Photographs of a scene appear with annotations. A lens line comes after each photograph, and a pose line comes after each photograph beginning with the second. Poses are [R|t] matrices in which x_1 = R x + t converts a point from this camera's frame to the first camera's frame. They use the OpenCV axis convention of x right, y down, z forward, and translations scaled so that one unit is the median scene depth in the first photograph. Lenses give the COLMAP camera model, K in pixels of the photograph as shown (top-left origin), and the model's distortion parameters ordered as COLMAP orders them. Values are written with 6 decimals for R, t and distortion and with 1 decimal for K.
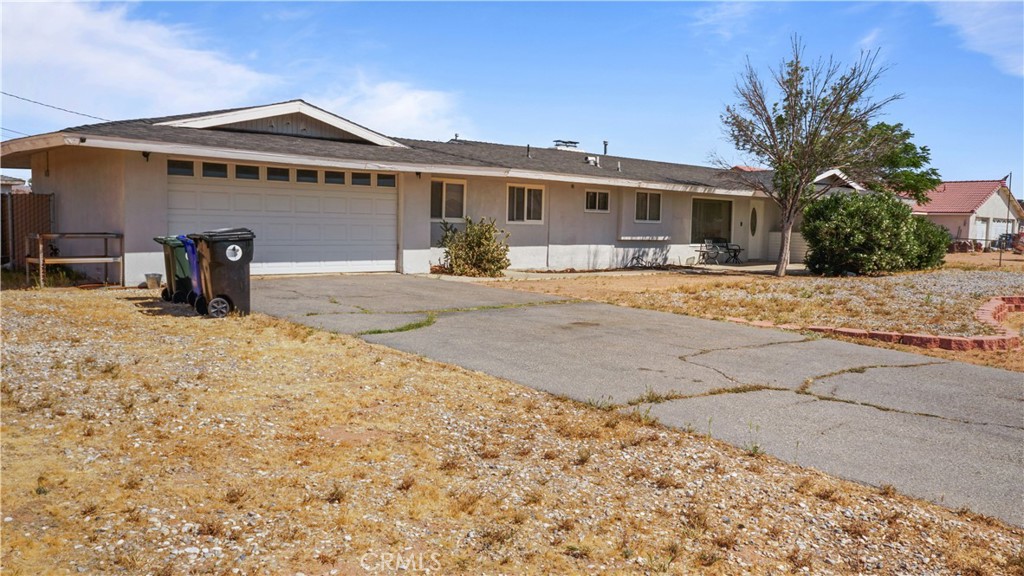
lens RADIAL K [[844.1, 0, 512.0], [0, 844.1, 288.0], [0, 0, 1]] dist [-0.006009, -0.002673]
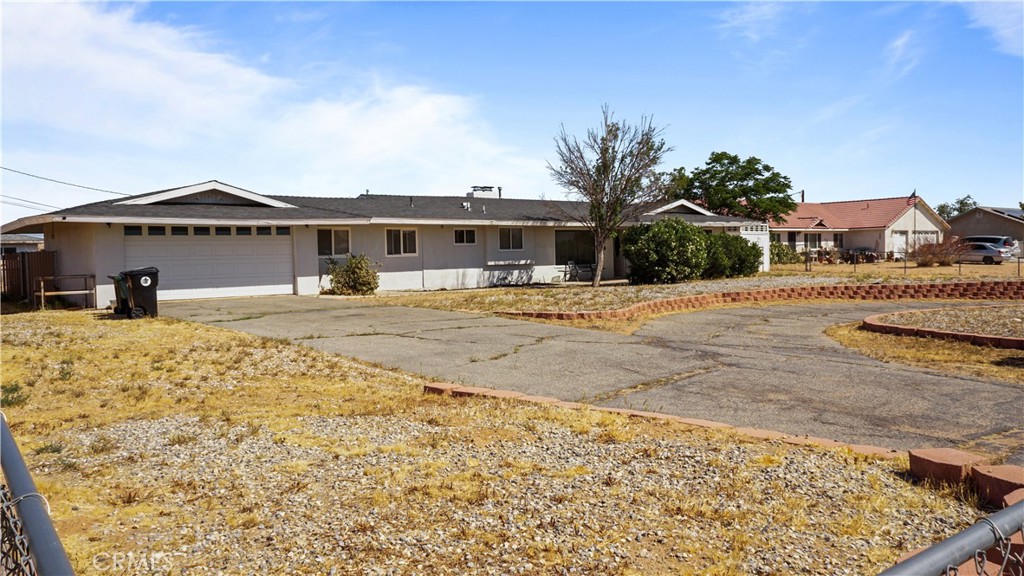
lens RADIAL K [[858.6, 0, 512.0], [0, 858.6, 288.0], [0, 0, 1]] dist [0.006560, 0.008776]
pose [[0.997746, -0.044594, -0.050138, 0.253110], [0.042569, 0.998262, -0.040760, 0.037751], [0.051868, 0.038534, 0.997910, -0.359063]]
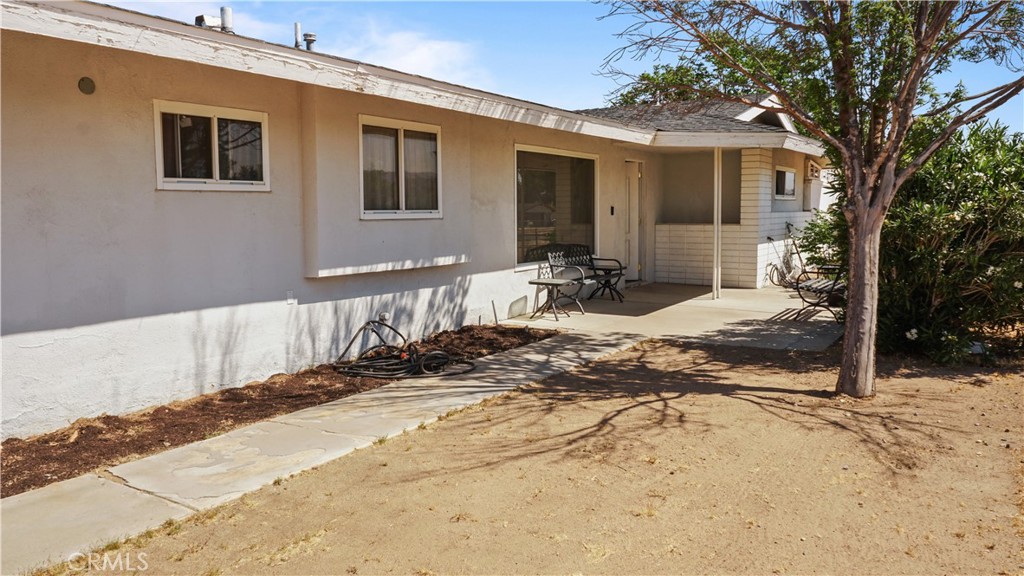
lens RADIAL K [[858.6, 0, 512.0], [0, 858.6, 288.0], [0, 0, 1]] dist [0.006560, 0.008776]
pose [[0.962124, -0.056981, 0.266590, 0.120929], [0.052871, 0.998346, 0.022573, -0.061403], [-0.267435, -0.007623, 0.963546, 0.732239]]
